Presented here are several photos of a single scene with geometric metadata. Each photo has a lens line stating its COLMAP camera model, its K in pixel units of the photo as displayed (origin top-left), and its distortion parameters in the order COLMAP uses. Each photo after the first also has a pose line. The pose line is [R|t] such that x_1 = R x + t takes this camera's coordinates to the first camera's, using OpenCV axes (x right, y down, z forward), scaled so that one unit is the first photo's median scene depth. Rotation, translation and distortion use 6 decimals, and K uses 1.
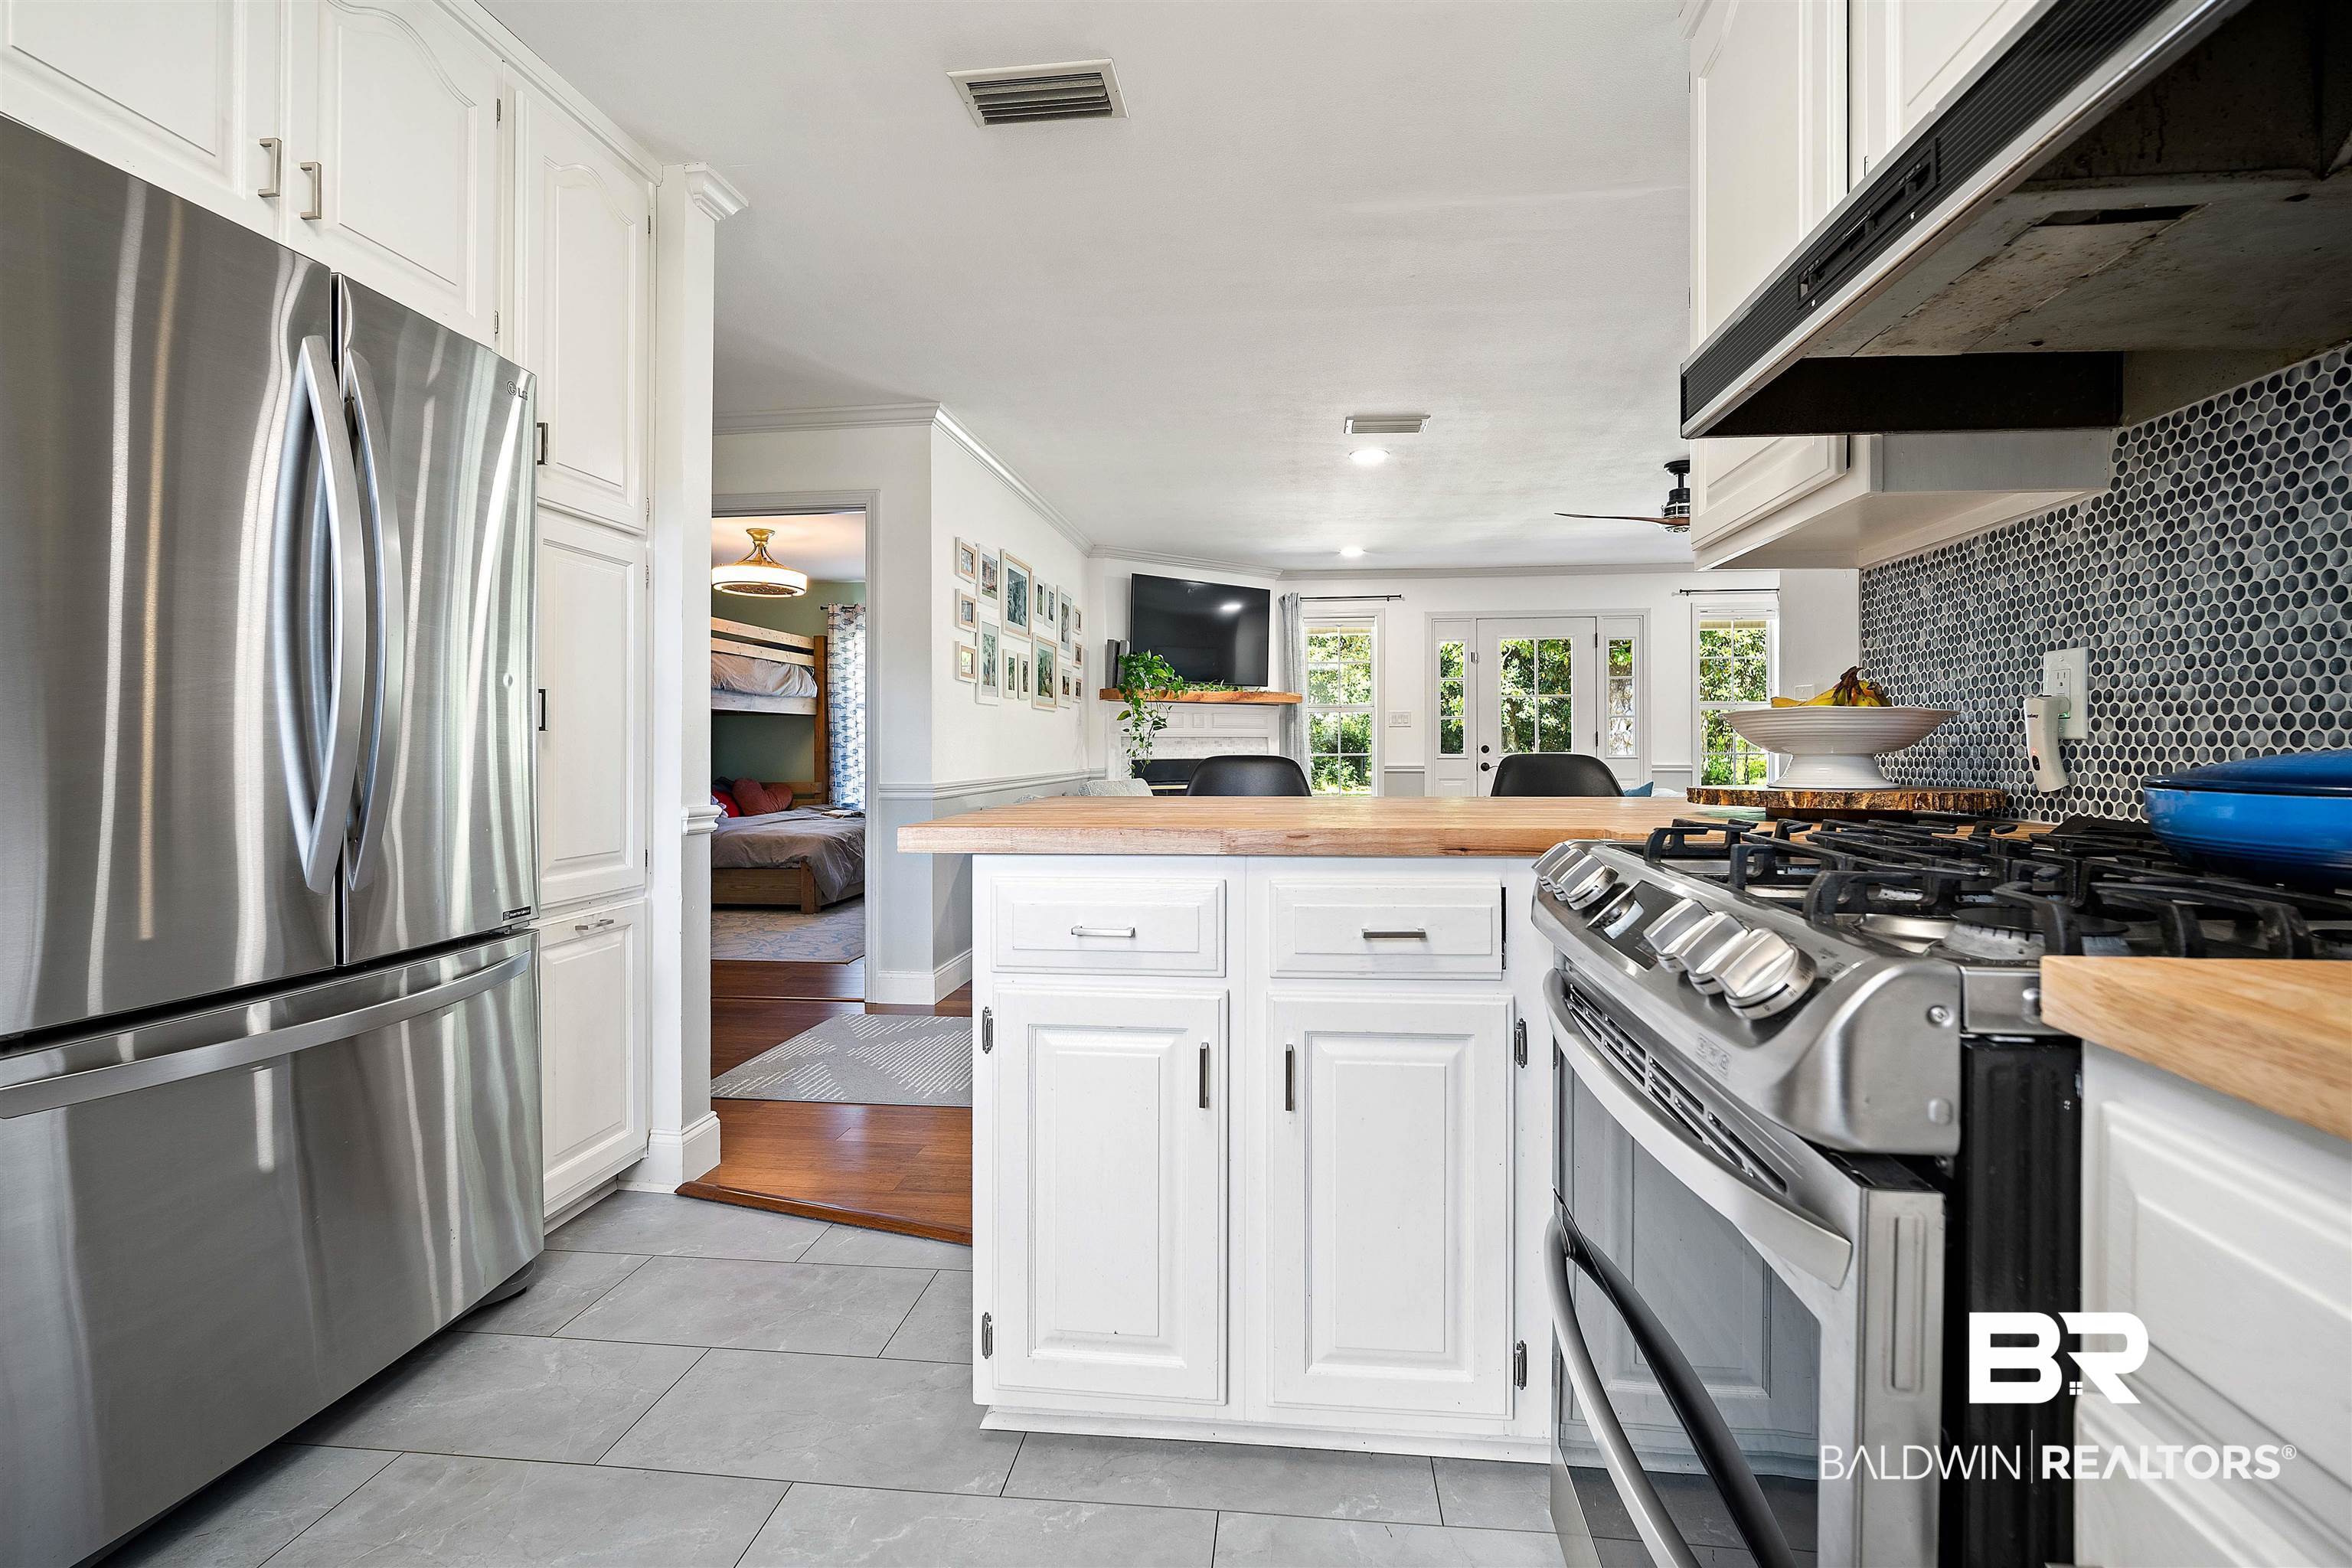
lens RADIAL K [[1053.8, 0, 1201.4], [0, 1053.8, 752.5], [0, 0, 1]] dist [-0.015932, 0.005595]
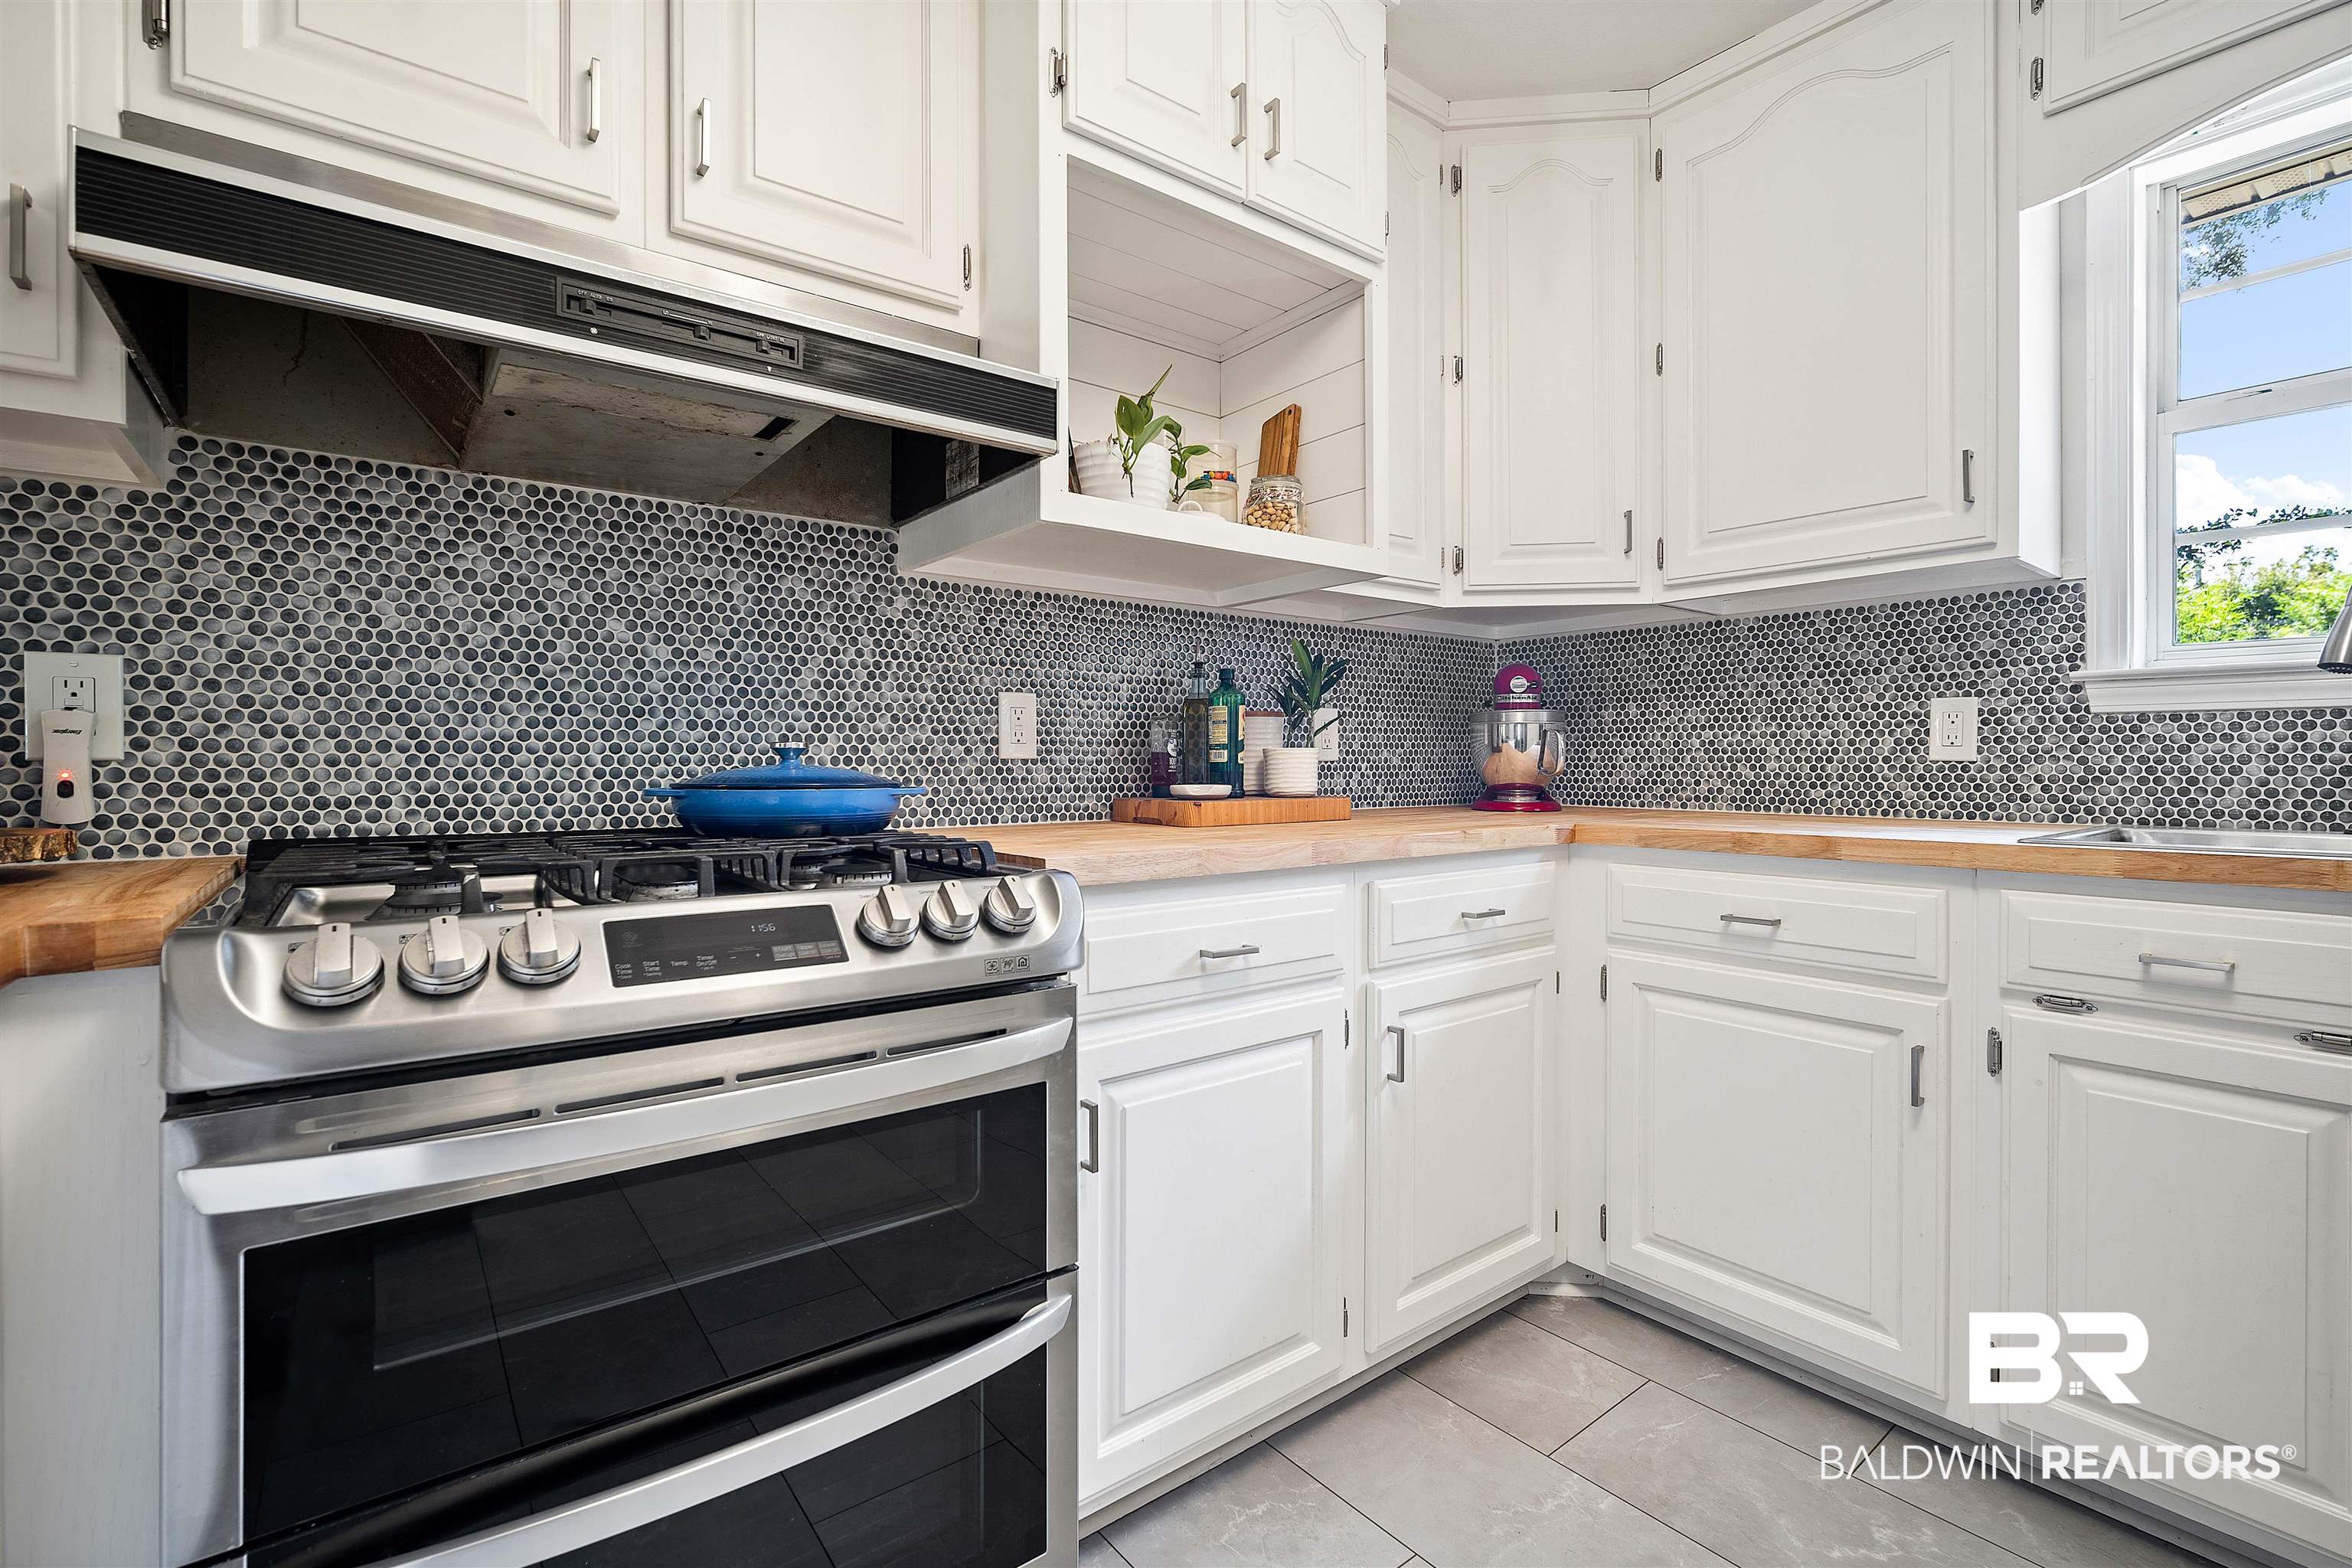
lens RADIAL K [[1053.8, 0, 1202.8], [0, 1053.8, 744.9], [0, 0, 1]] dist [-0.015932, 0.005595]
pose [[-0.700058, 0.014608, 0.713936, -0.384047], [0.009633, 0.999893, -0.011013, -0.006800], [-0.714021, -0.000832, -0.700124, 0.892308]]
